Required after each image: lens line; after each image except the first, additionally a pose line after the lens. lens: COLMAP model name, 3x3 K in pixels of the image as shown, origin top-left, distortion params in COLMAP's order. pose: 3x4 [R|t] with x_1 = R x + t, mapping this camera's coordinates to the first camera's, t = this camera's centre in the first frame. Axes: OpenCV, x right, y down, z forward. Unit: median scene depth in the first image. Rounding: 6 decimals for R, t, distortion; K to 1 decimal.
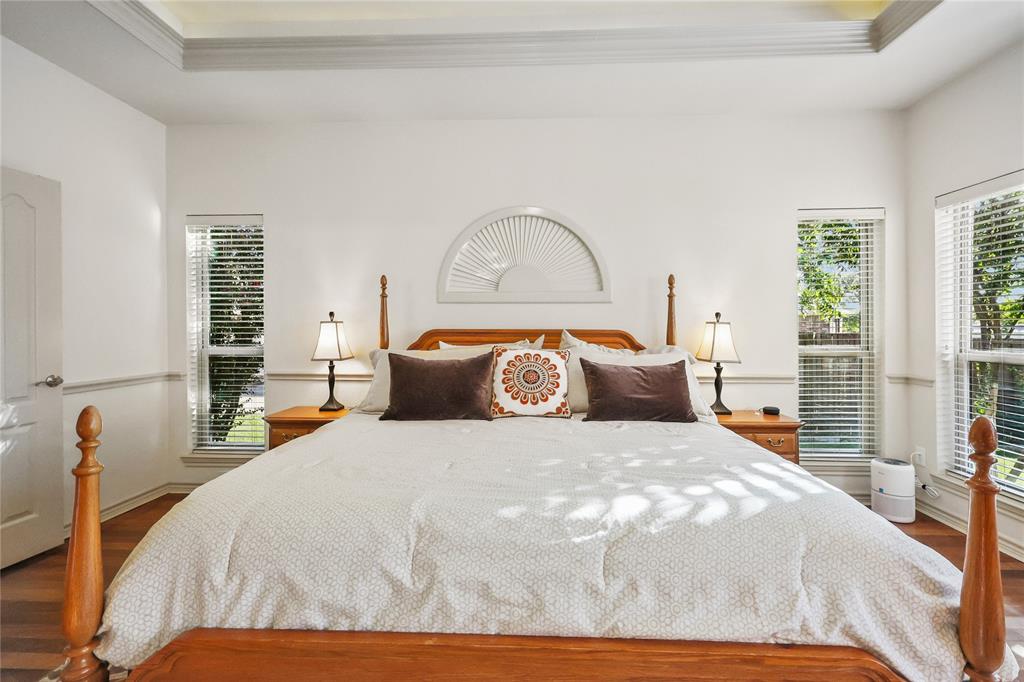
lens RADIAL K [[448.7, 0, 516.0], [0, 448.7, 328.4], [0, 0, 1]] dist [0.004794, -0.000409]
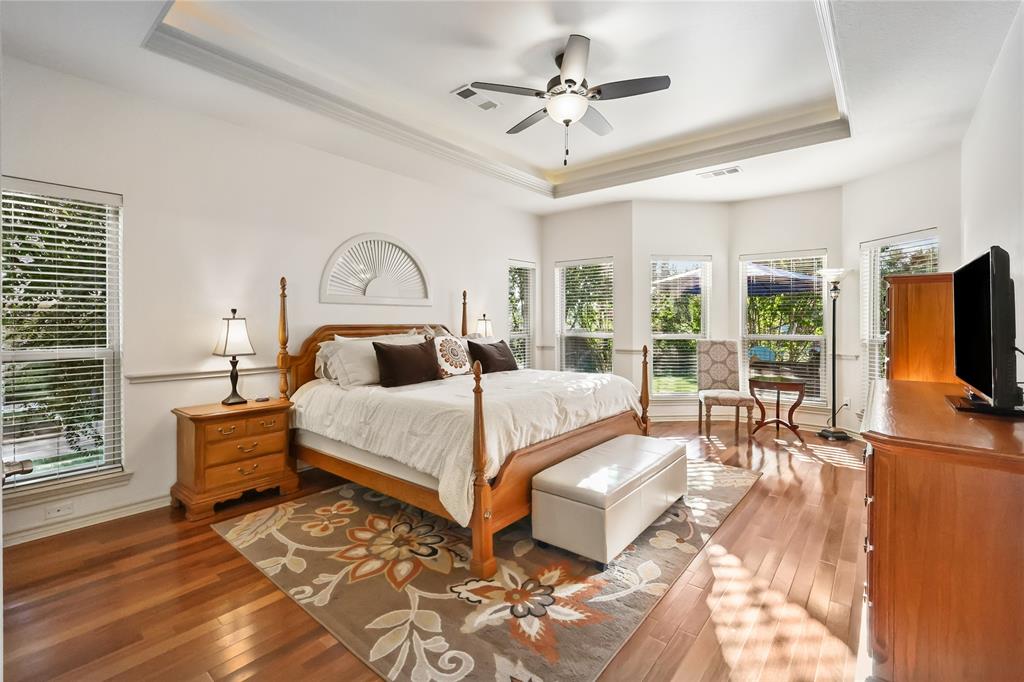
lens RADIAL K [[448.7, 0, 508.1], [0, 448.7, 322.6], [0, 0, 1]] dist [0.004794, -0.000409]
pose [[0.611483, -0.004505, 0.791244, -0.875840], [0.006867, 0.999976, 0.000386, -0.001879], [-0.791227, 0.005197, 0.611500, -0.140192]]
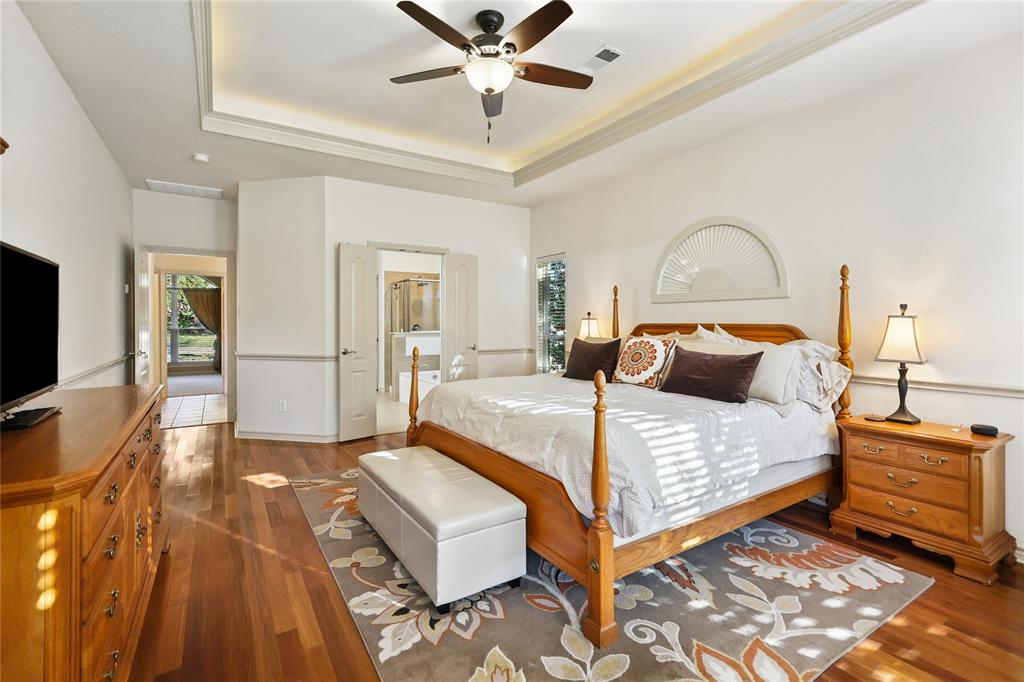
lens RADIAL K [[462.3, 0, 510.4], [0, 462.3, 320.6], [0, 0, 1]] dist [0.000525, 0.000101]
pose [[0.571264, -0.005556, -0.820747, 0.743979], [-0.004485, 0.999941, -0.009890, 0.007691], [0.820754, 0.009331, 0.571206, -0.112101]]
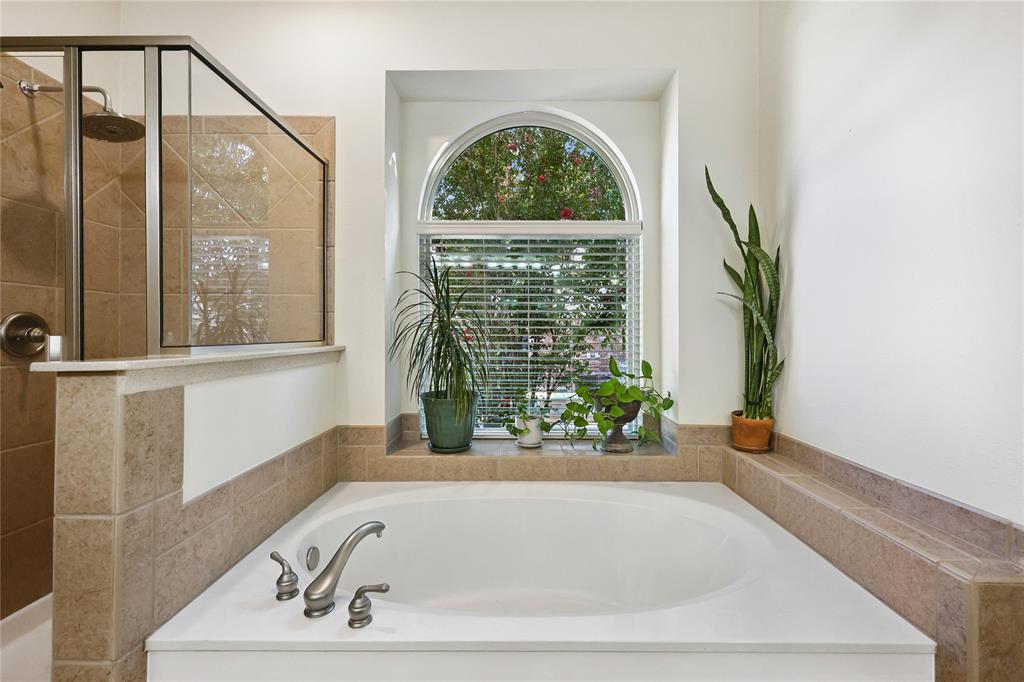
lens RADIAL K [[448.7, 0, 518.2], [0, 448.7, 332.9], [0, 0, 1]] dist [0.004794, -0.000409]
pose [[0.999350, -0.000589, 0.036040, -1.280173], [0.000669, 0.999997, -0.002188, 0.029341], [-0.036038, 0.002211, 0.999348, 0.424203]]
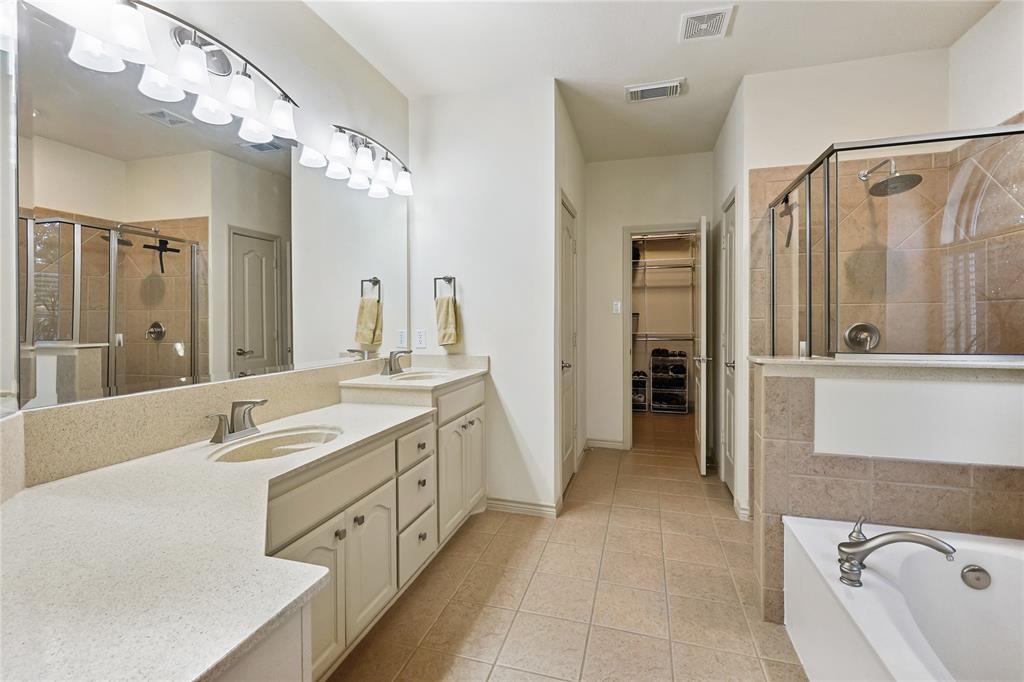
lens RADIAL K [[448.7, 0, 522.9], [0, 448.7, 321.6], [0, 0, 1]] dist [0.004794, -0.000409]
pose [[-0.222085, 0.005132, -0.975014, -0.879424], [0.000688, 0.999987, 0.005106, -0.005091], [0.975027, 0.000463, -0.222086, 0.569837]]
